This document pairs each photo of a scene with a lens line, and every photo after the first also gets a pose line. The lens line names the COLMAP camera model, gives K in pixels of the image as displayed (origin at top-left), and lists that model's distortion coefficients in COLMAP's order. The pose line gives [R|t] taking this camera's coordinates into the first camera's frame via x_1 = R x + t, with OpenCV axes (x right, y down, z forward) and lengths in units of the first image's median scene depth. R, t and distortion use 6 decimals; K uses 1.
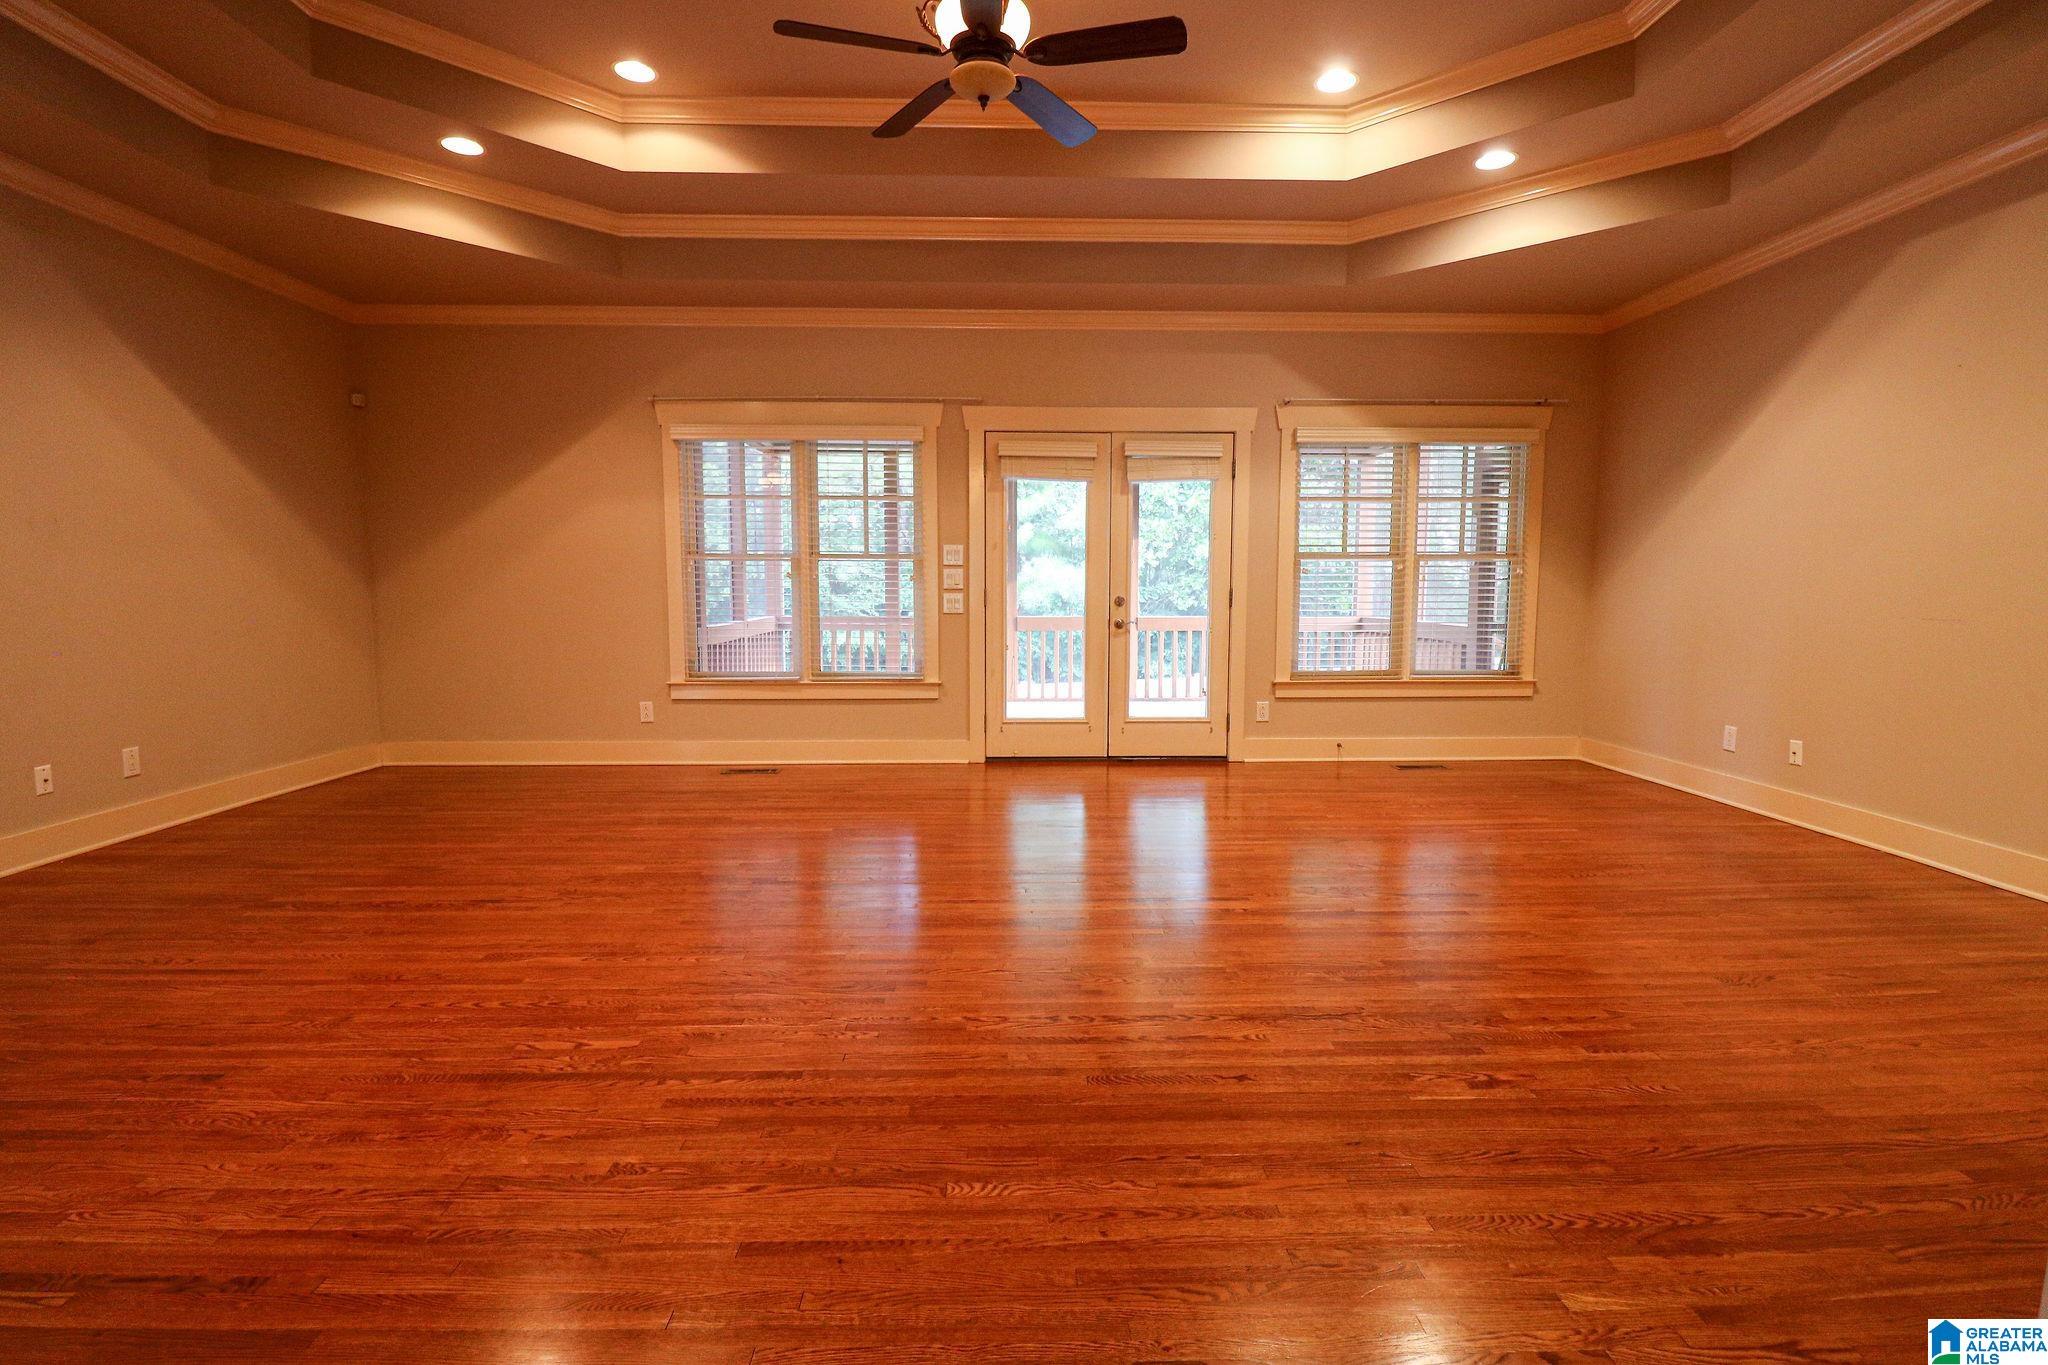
lens RADIAL K [[962.7, 0, 1027.5], [0, 962.7, 680.0], [0, 0, 1]] dist [0.007769, -0.013171]
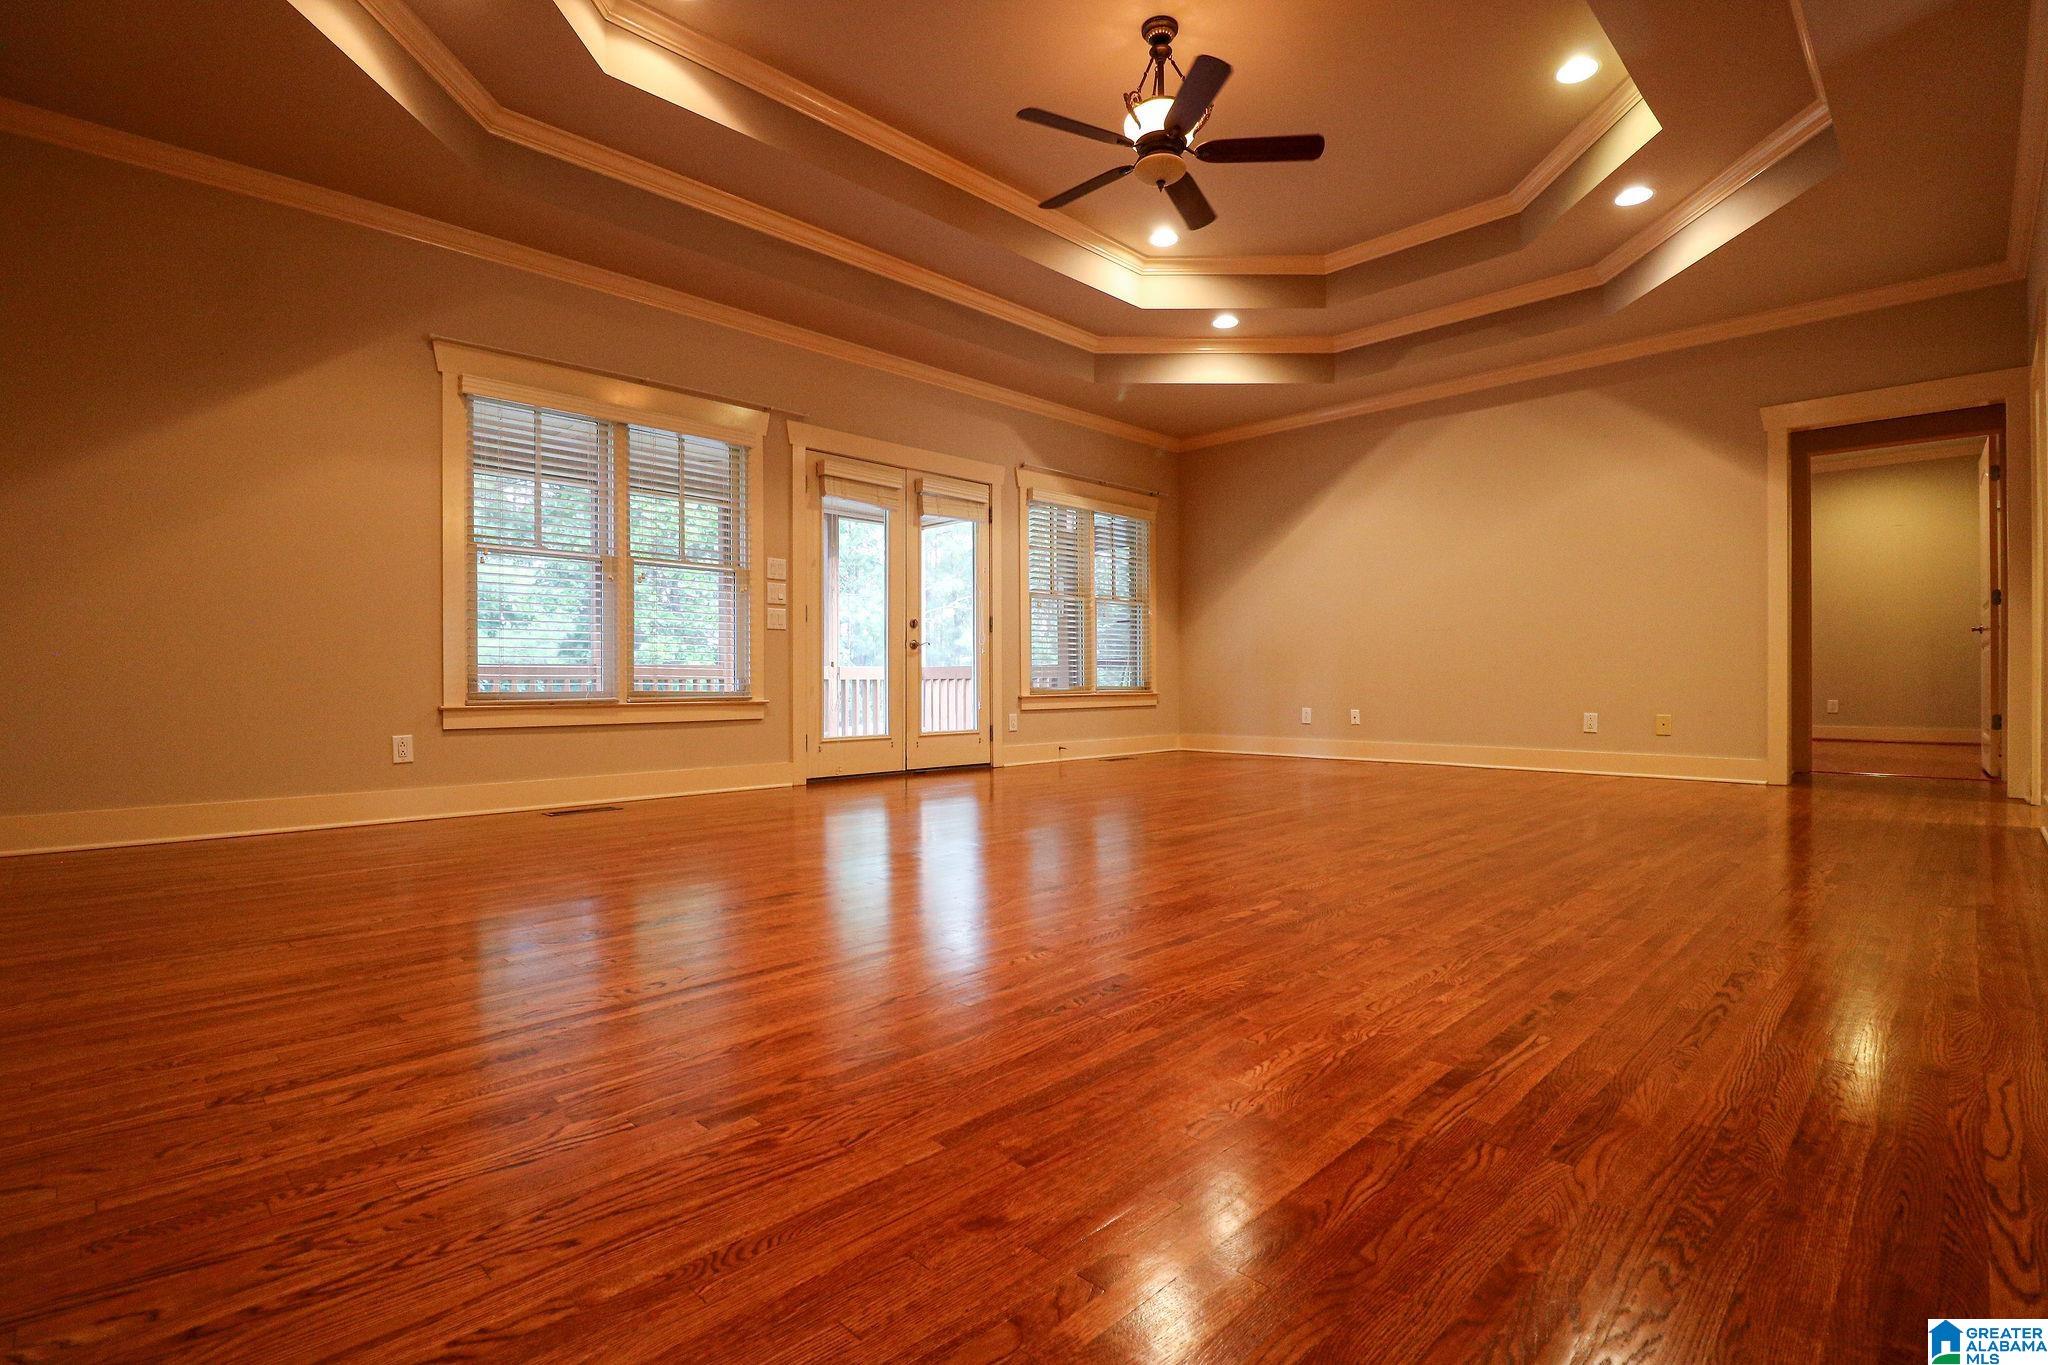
lens RADIAL K [[962.7, 0, 1027.5], [0, 962.7, 680.0], [0, 0, 1]] dist [0.007769, -0.013171]
pose [[0.727294, -0.002227, 0.686322, -0.551048], [0.069385, 0.995110, -0.070299, 0.065792], [-0.682809, 0.098749, 0.723892, 0.139772]]
